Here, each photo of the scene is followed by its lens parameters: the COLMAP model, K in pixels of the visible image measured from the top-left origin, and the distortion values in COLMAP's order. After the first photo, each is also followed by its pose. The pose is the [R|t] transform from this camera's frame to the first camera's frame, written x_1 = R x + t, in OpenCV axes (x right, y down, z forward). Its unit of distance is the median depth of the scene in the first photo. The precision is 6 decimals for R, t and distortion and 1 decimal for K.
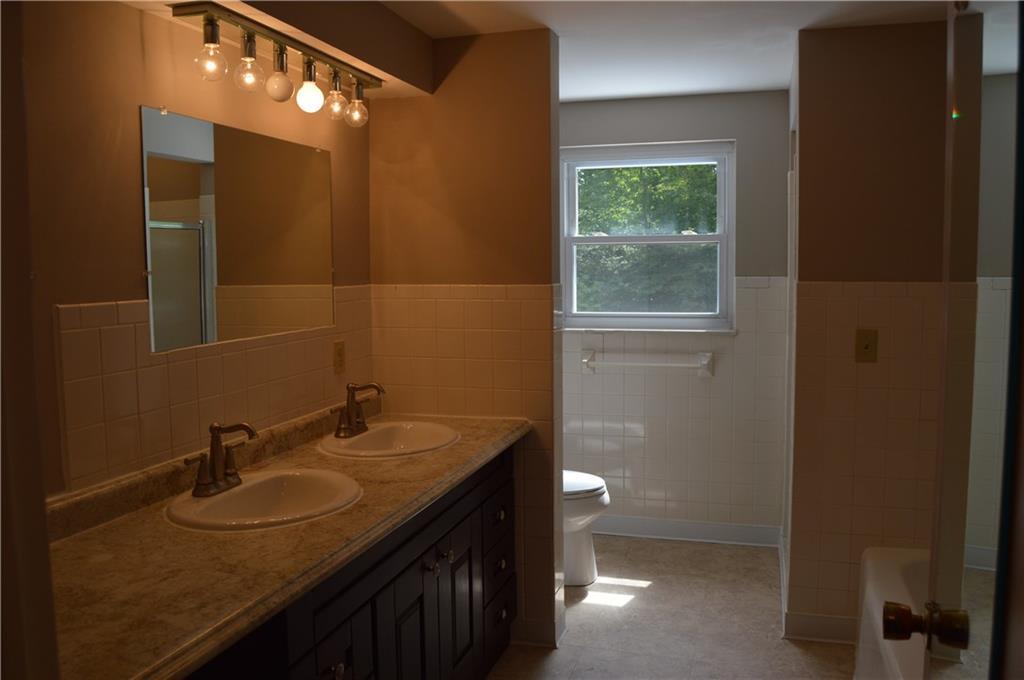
lens RADIAL K [[814.5, 0, 516.3], [0, 814.5, 339.0], [0, 0, 1]] dist [-0.099346, 0.045720]
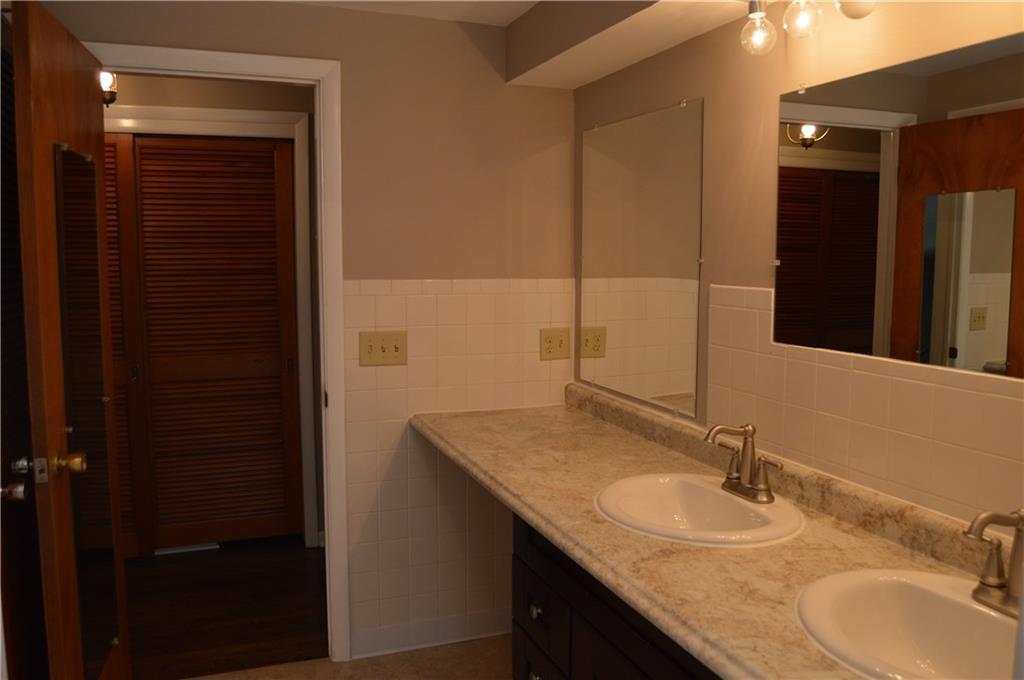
lens RADIAL K [[814.5, 0, 516.3], [0, 814.5, 339.0], [0, 0, 1]] dist [-0.099346, 0.045720]
pose [[-0.788600, 0.068319, -0.611099, 0.420268], [-0.052261, 0.982766, 0.177312, -0.150421], [0.612681, 0.171765, -0.771439, 1.592120]]
